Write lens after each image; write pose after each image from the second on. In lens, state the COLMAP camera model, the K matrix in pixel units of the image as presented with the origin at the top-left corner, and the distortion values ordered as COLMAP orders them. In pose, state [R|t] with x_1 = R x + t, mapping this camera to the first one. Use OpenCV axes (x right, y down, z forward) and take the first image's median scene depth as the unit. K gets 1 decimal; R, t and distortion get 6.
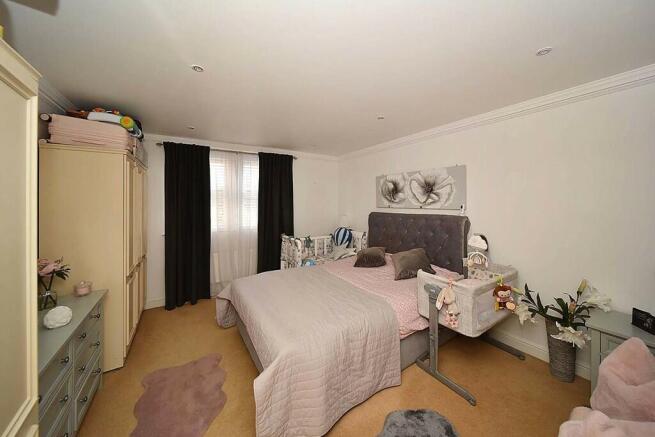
lens RADIAL K [[235.5, 0, 327.5], [0, 235.5, 218.5], [0, 0, 1]] dist [0.000489, -0.000002]
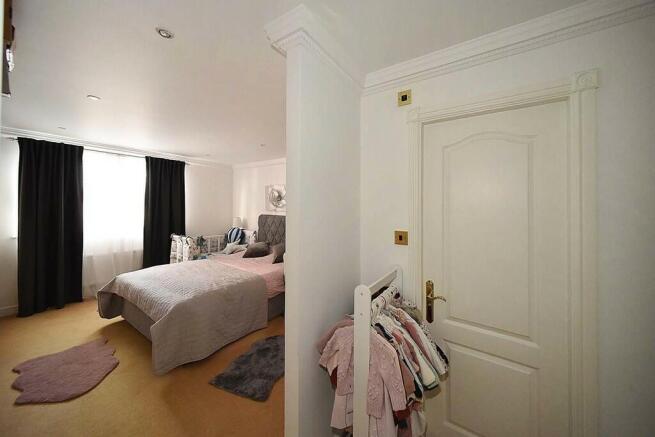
lens RADIAL K [[211.9, 0, 327.5], [0, 211.9, 218.5], [0, 0, 1]] dist [-0.001149, -0.000127]
pose [[0.901925, 0.002384, 0.431886, 0.025133], [0.002363, 0.999943, -0.010455, 0.006953], [-0.431886, 0.010450, 0.901868, -0.156658]]
